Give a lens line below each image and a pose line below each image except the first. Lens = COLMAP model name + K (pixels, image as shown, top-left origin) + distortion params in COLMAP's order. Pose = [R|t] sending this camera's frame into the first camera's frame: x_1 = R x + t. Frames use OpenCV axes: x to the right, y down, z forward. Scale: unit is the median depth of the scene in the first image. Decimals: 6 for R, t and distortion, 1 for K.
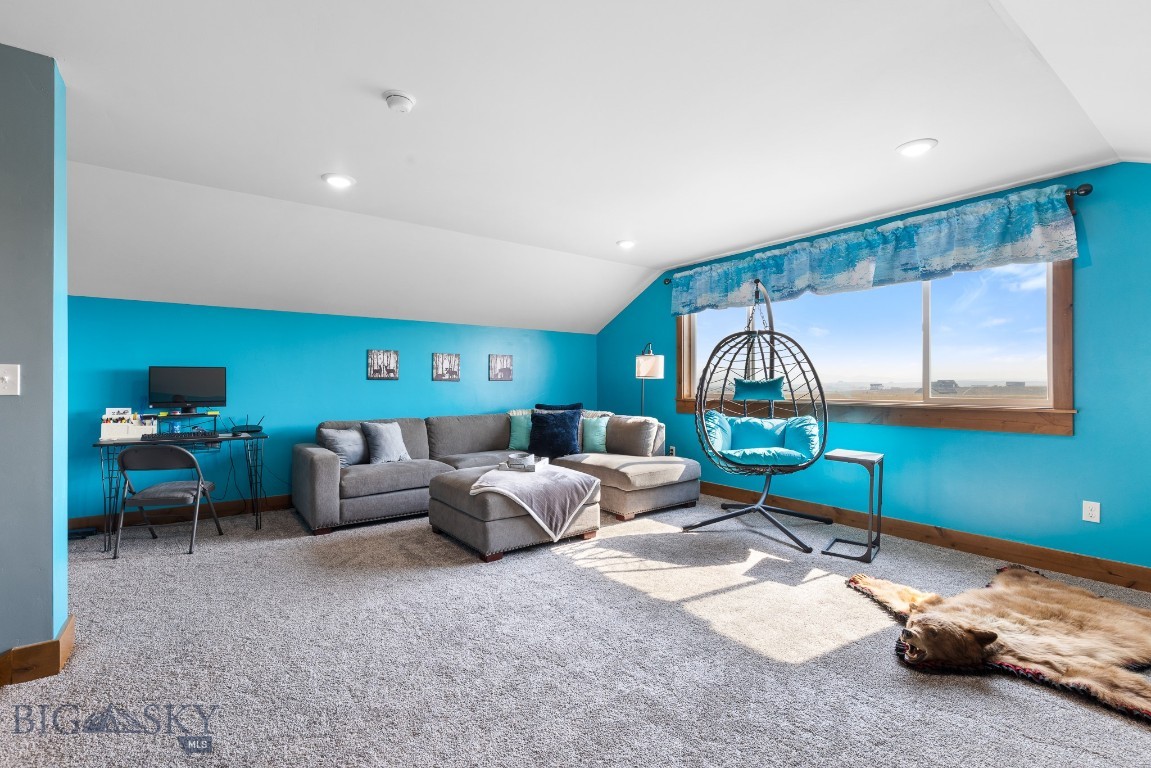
lens RADIAL K [[518.4, 0, 577.3], [0, 518.4, 384.0], [0, 0, 1]] dist [0.004417, 0.000582]
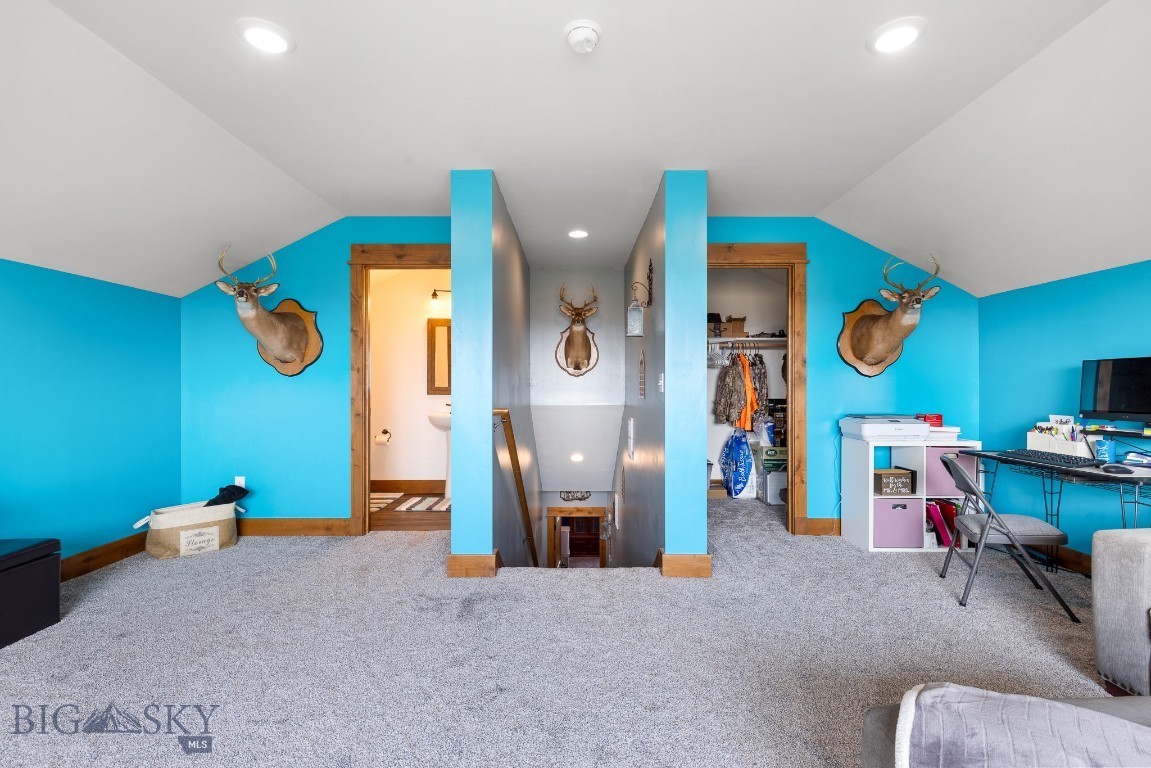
lens RADIAL K [[518.4, 0, 575.7], [0, 518.4, 389.3], [0, 0, 1]] dist [0.004417, 0.000582]
pose [[-0.591304, 0.005491, -0.806430, 0.176716], [0.000622, 0.999980, 0.006353, 0.000802], [0.806448, 0.003254, -0.591295, 0.812546]]
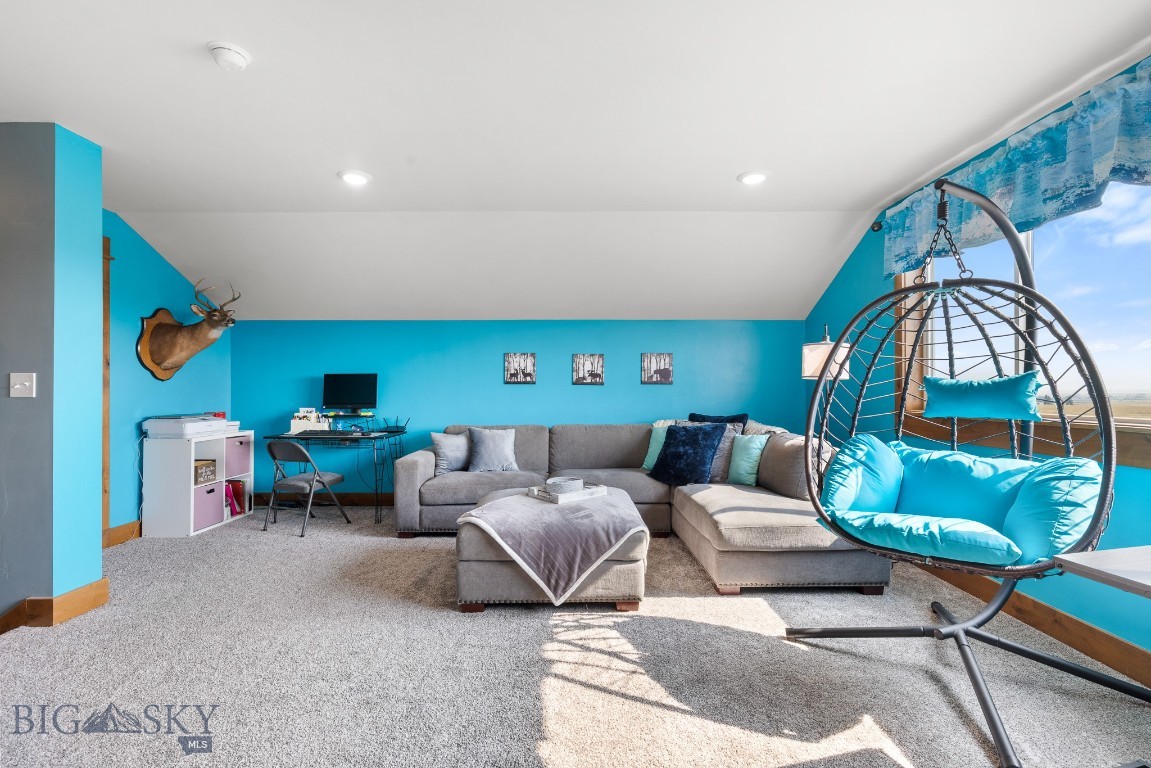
lens RADIAL K [[518.4, 0, 575.4], [0, 518.4, 386.1], [0, 0, 1]] dist [0.004417, 0.000582]
pose [[0.802674, -0.004456, -0.596401, 0.343930], [0.001311, 0.999983, -0.005706, 0.001895], [0.596417, 0.003798, 0.802666, 0.360844]]
